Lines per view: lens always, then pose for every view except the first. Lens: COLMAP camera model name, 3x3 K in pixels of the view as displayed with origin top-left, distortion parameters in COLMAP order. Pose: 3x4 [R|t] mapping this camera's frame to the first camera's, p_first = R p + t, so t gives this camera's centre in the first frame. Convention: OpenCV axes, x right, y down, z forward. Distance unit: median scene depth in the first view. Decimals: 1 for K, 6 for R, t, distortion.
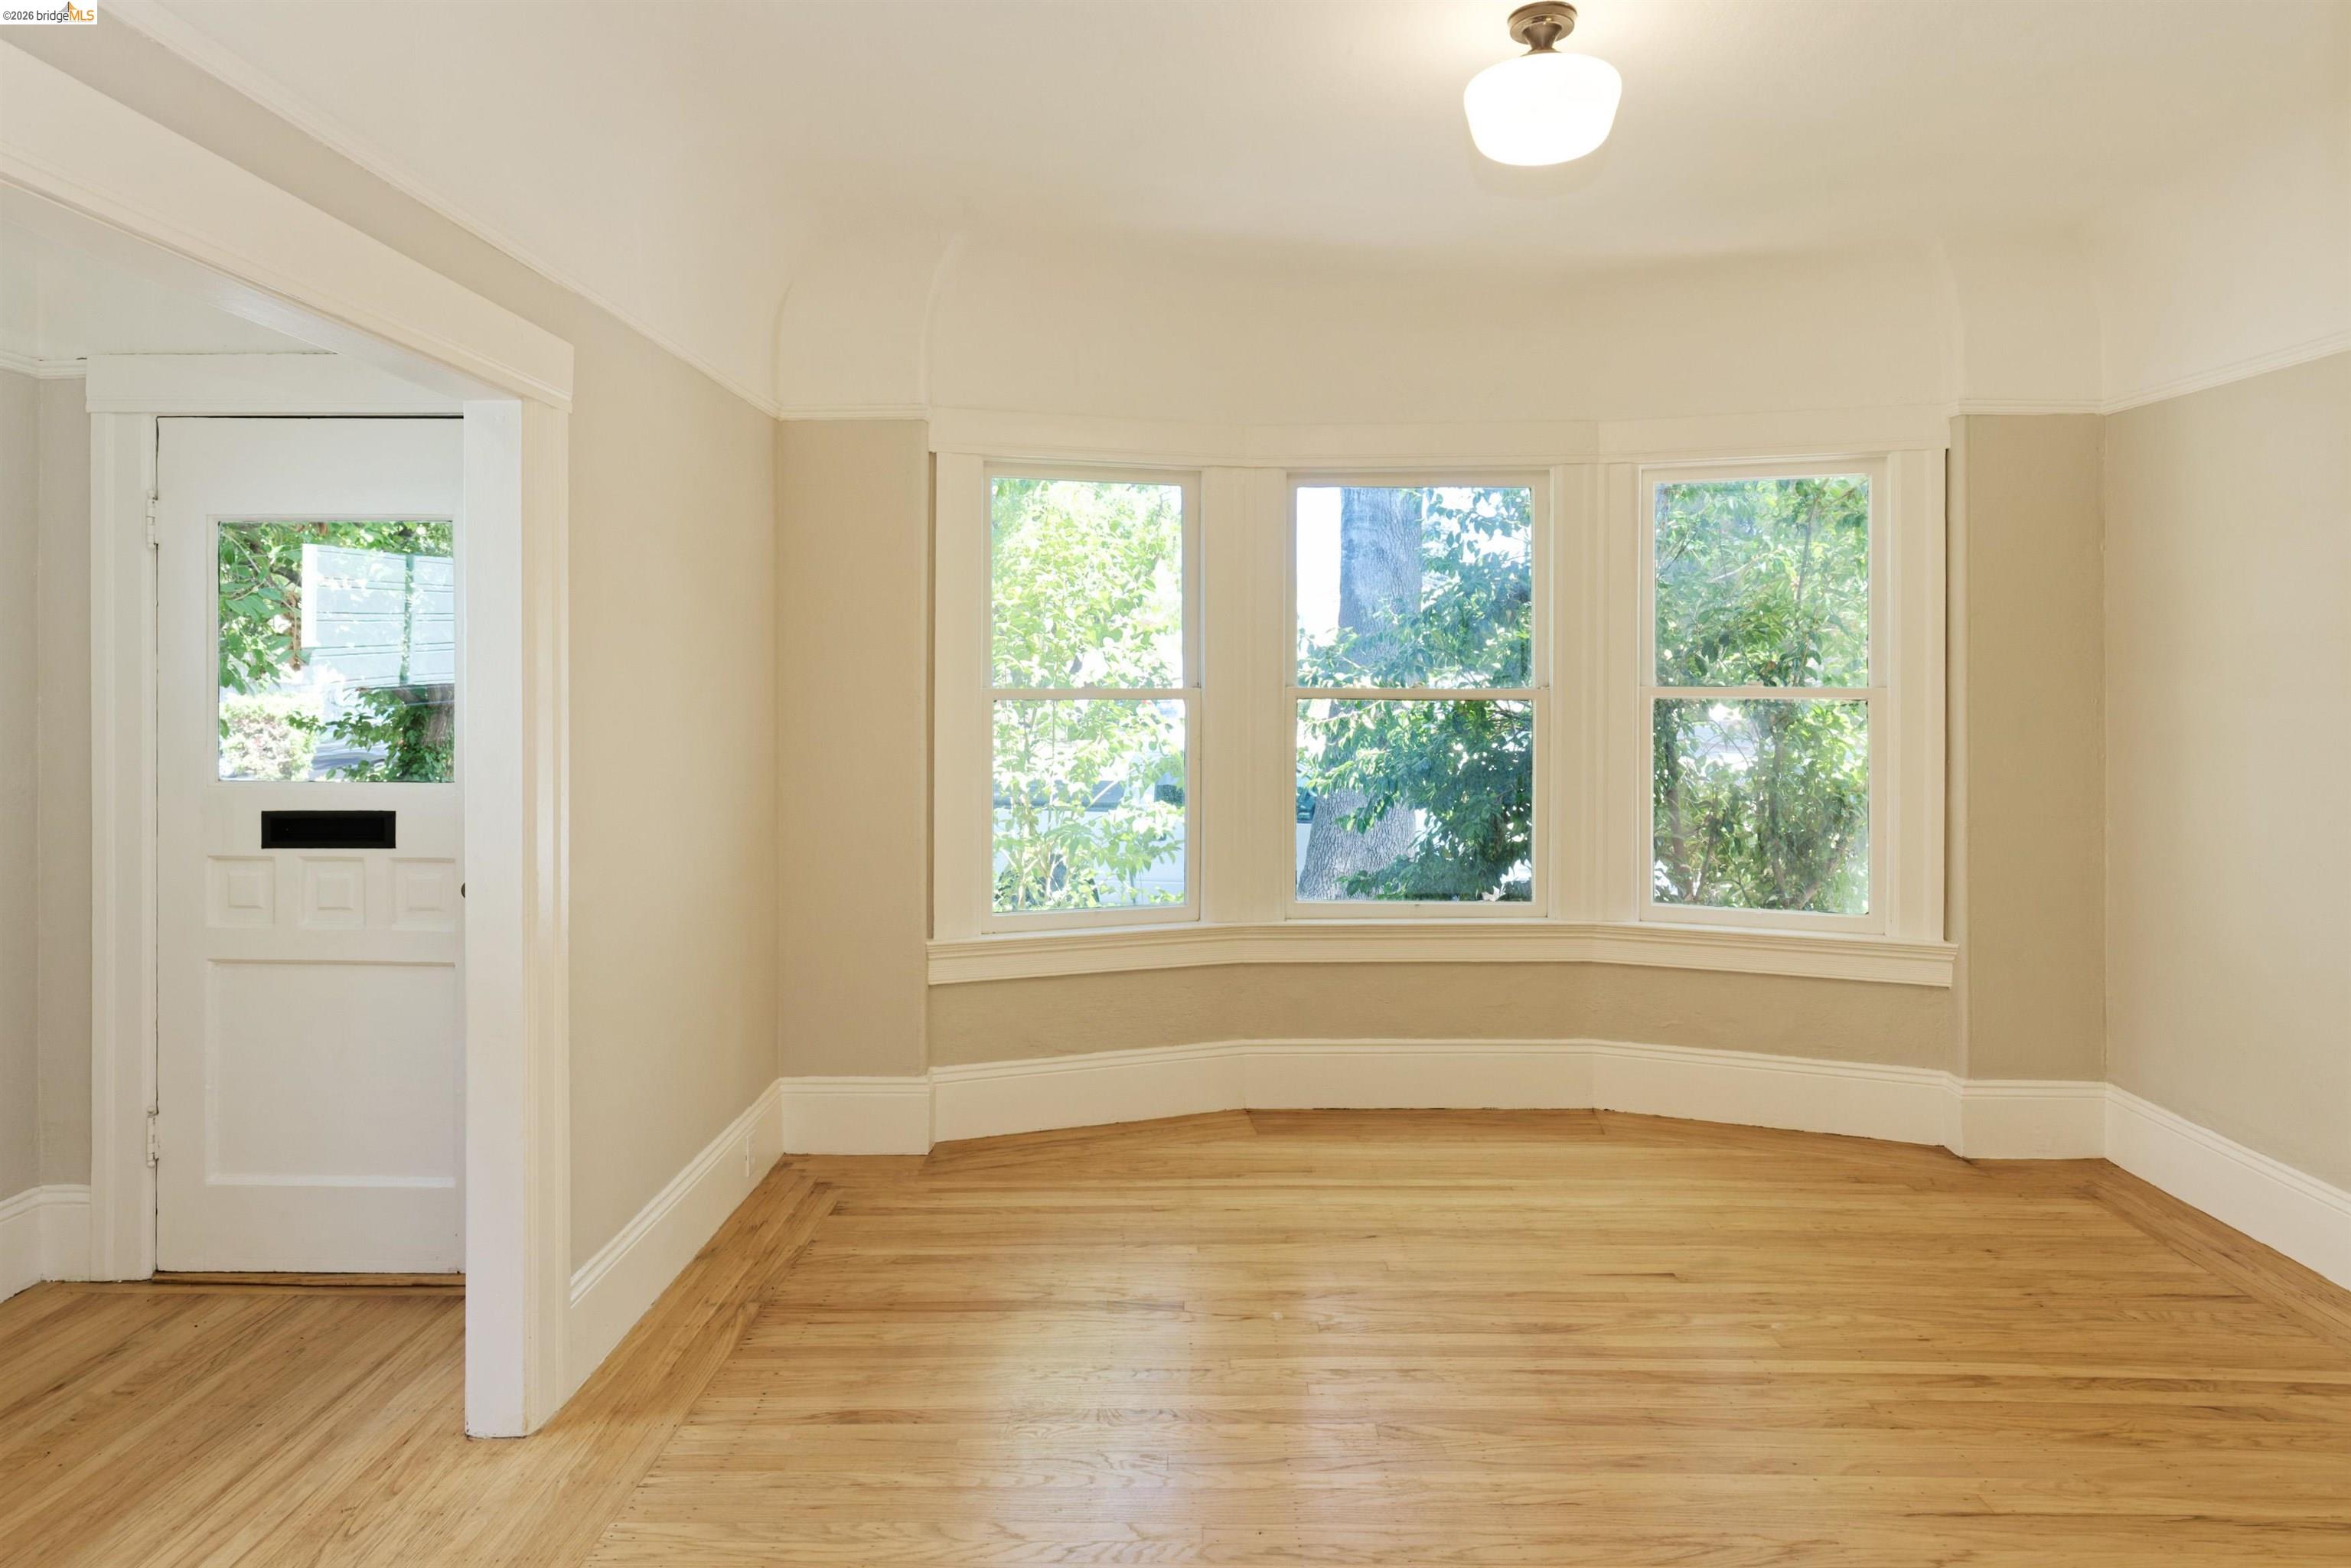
lens RADIAL K [[1331.6, 0, 1173.2], [0, 1331.6, 671.9], [0, 0, 1]] dist [0.002804, -0.001854]
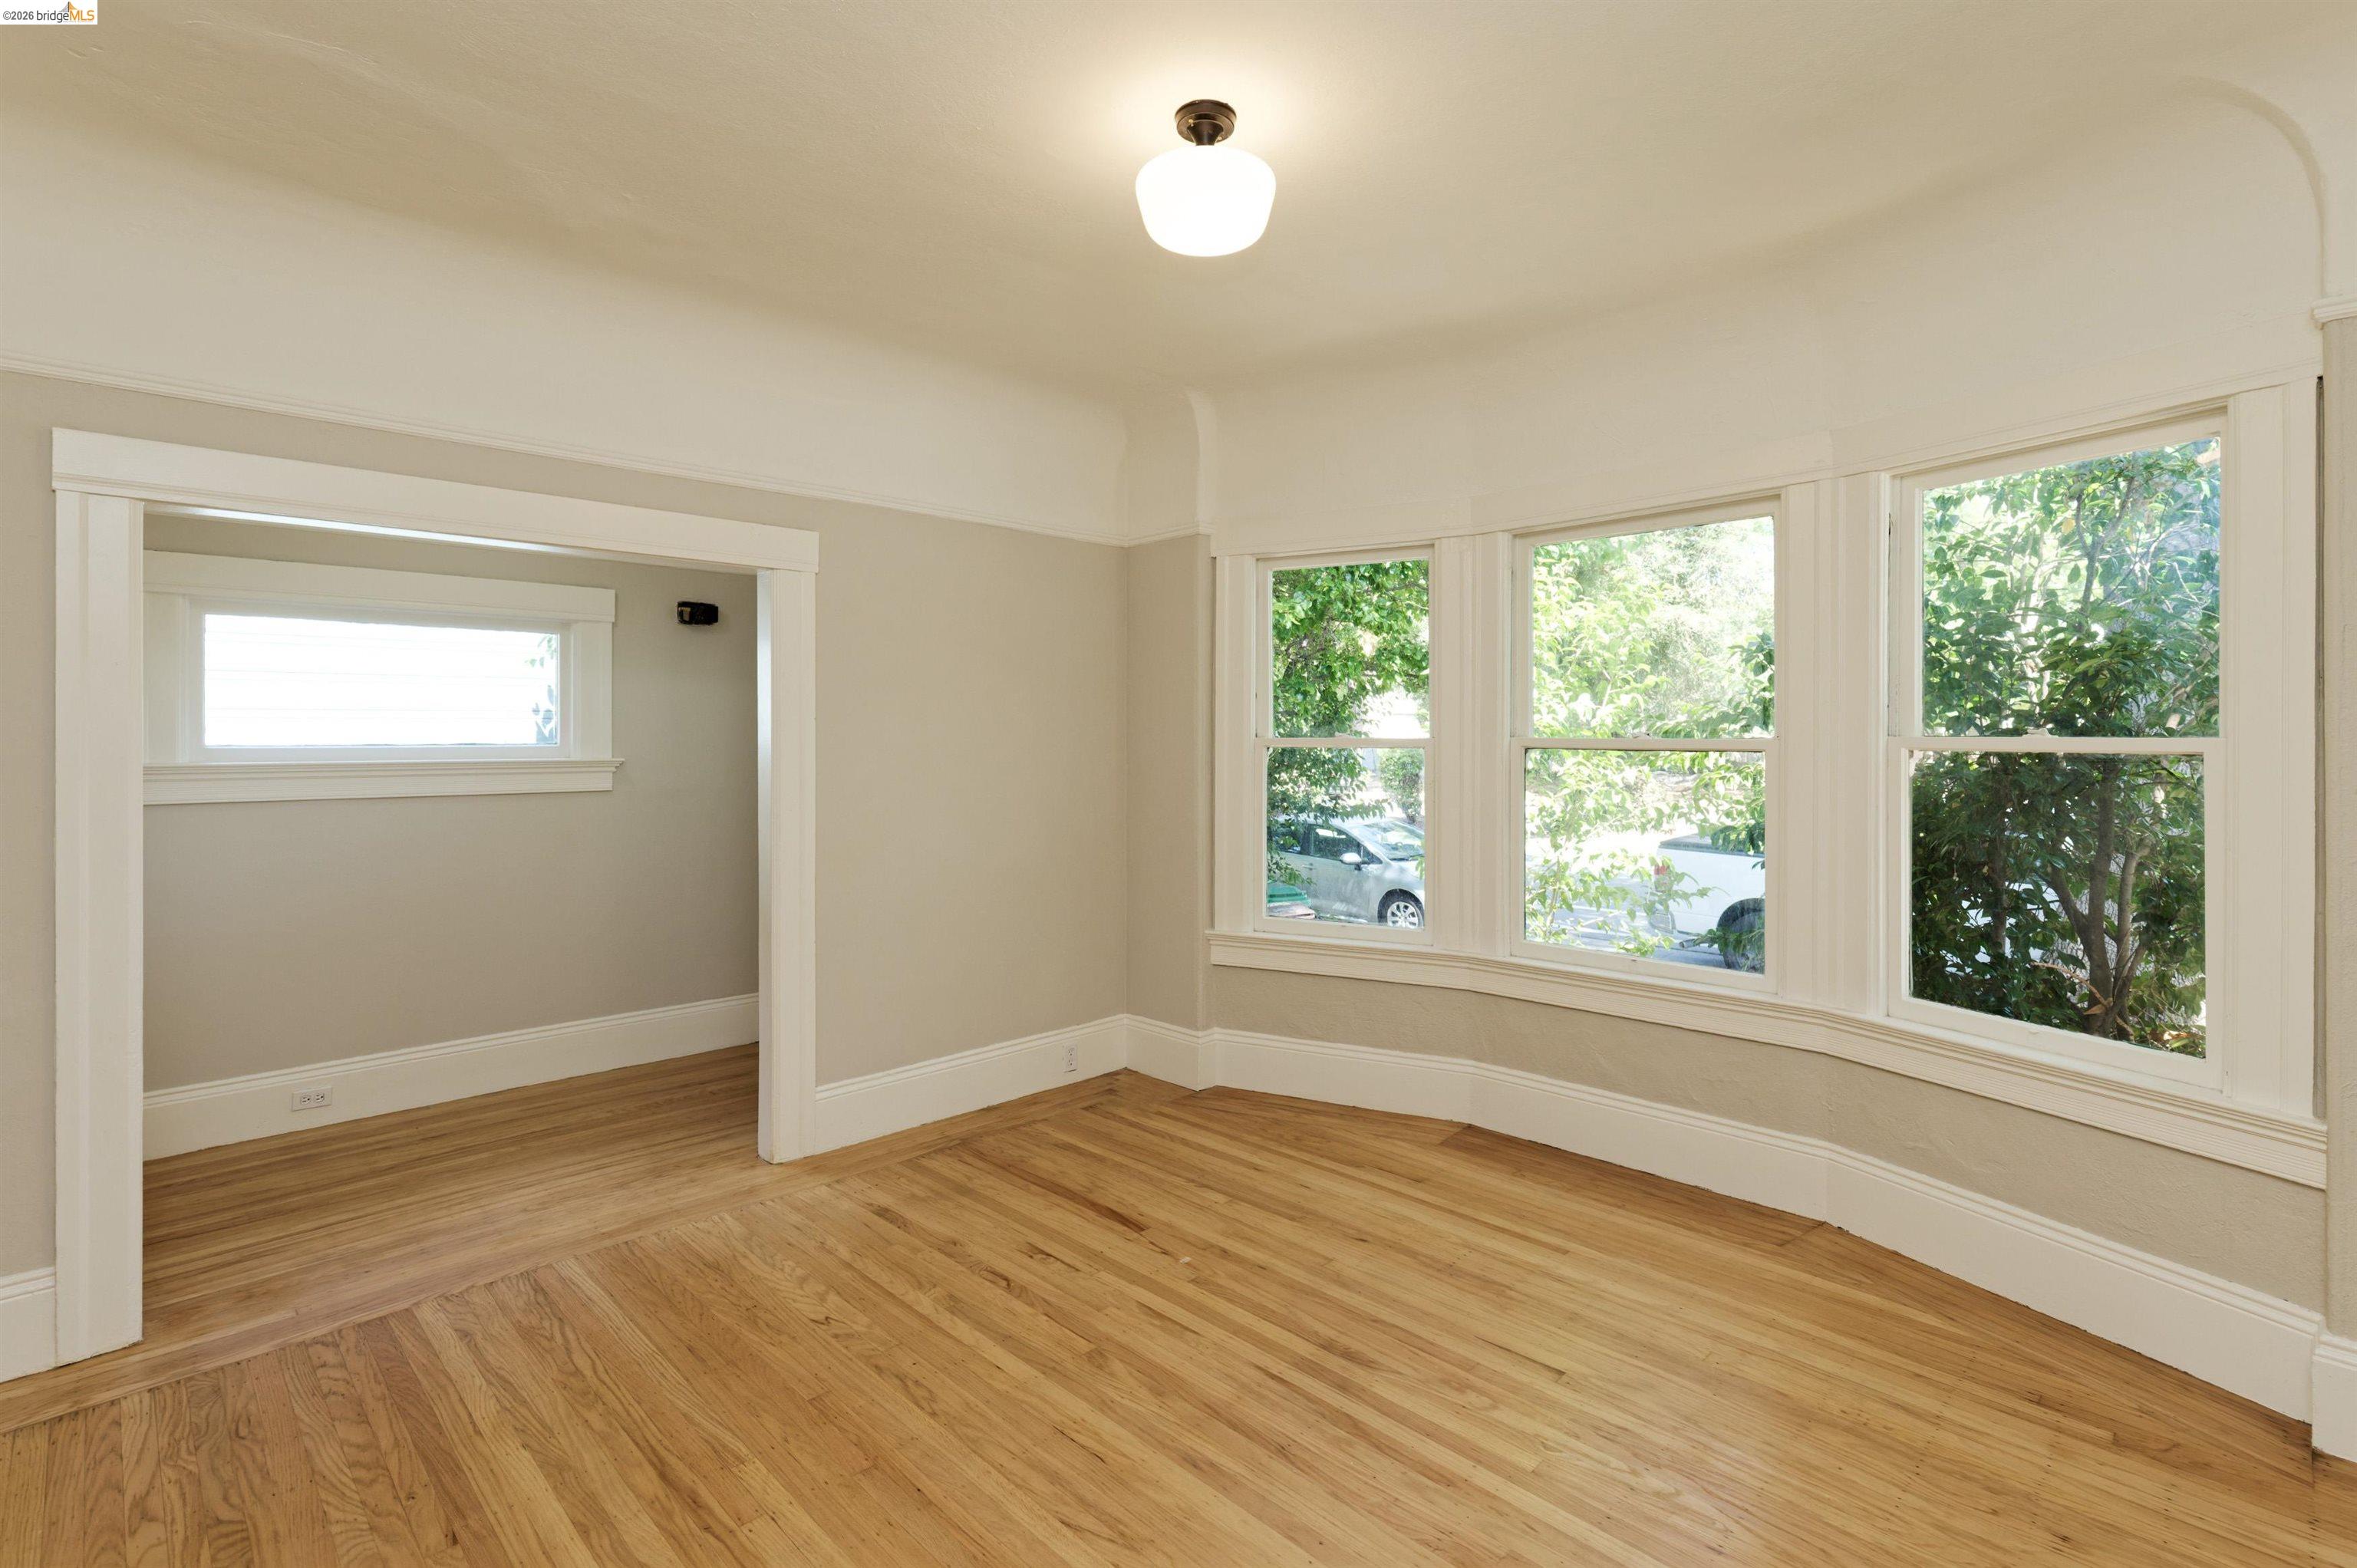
lens RADIAL K [[1080.5, 0, 1181.5], [0, 1080.5, 735.6], [0, 0, 1]] dist [0.000292, -0.000663]
pose [[0.716698, -0.002682, -0.697378, 0.574989], [0.004092, 0.999992, 0.000360, 0.010209], [0.697371, -0.003112, 0.716703, 0.233327]]
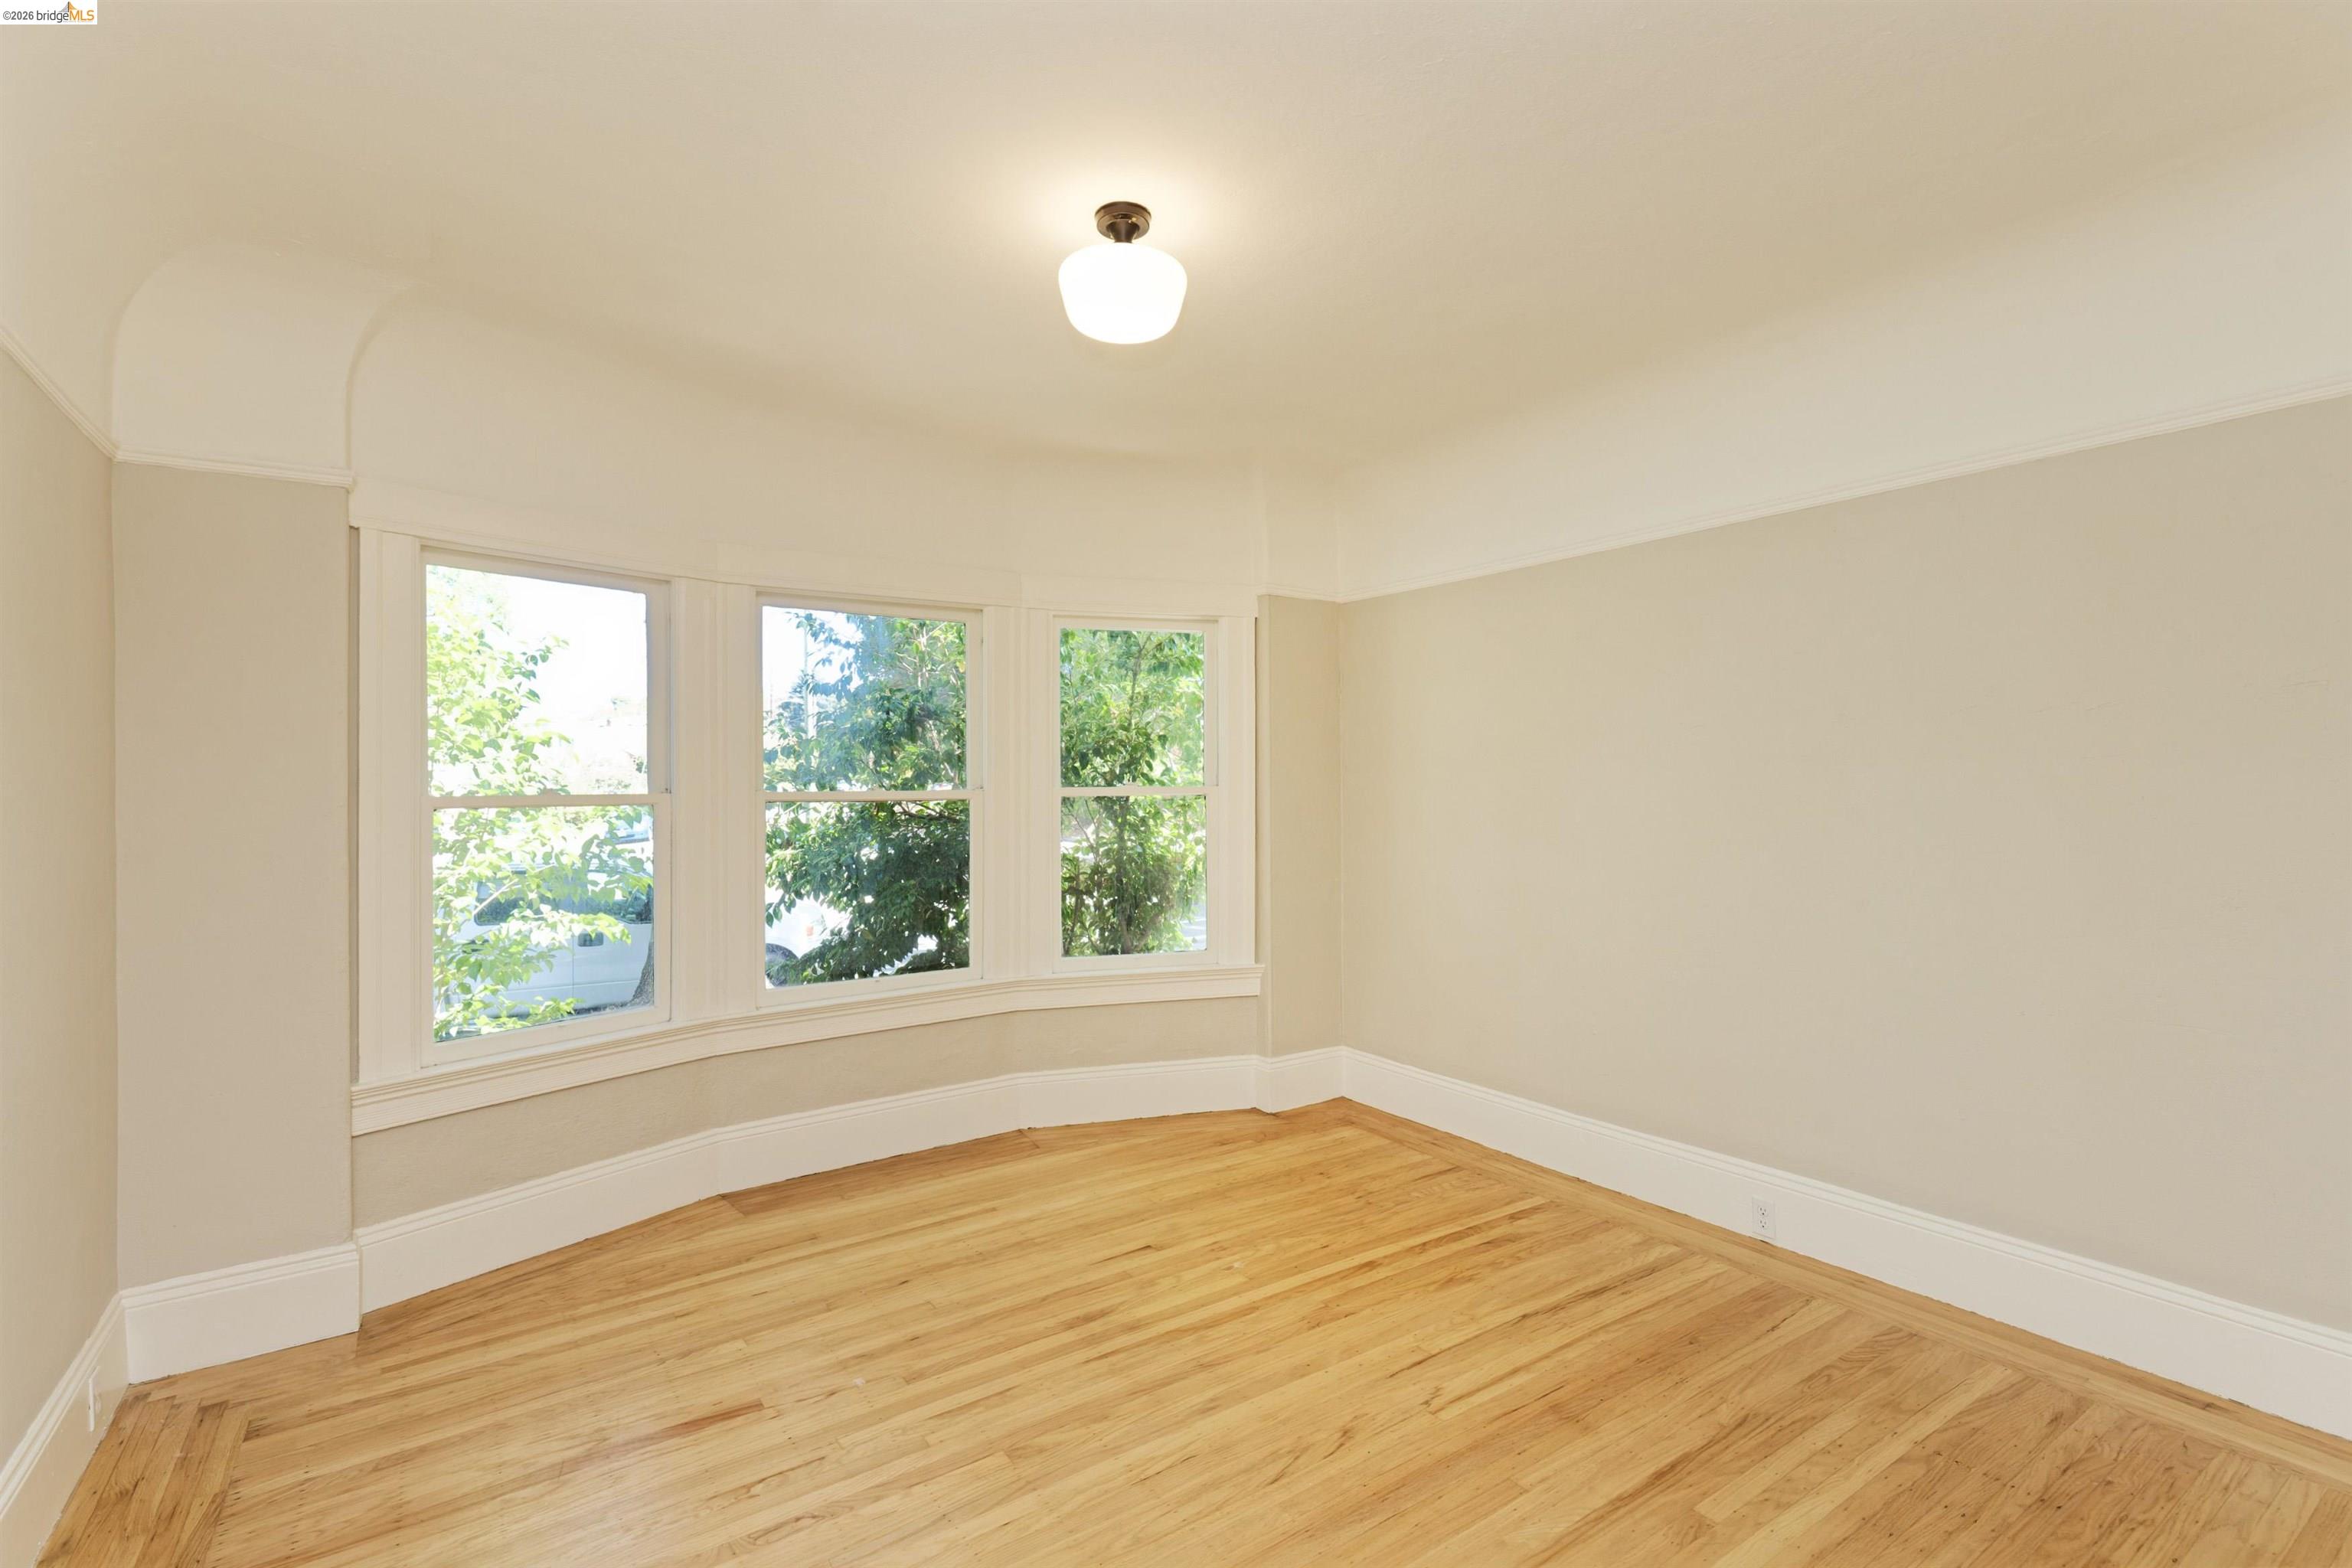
lens RADIAL K [[1060.9, 0, 1160.5], [0, 1060.9, 782.9], [0, 0, 1]] dist [0.008535, -0.001059]
pose [[0.821855, -0.006878, 0.569655, -0.154588], [0.009102, 0.999958, -0.001059, 0.009848], [-0.569623, 0.006056, 0.821884, 0.130127]]
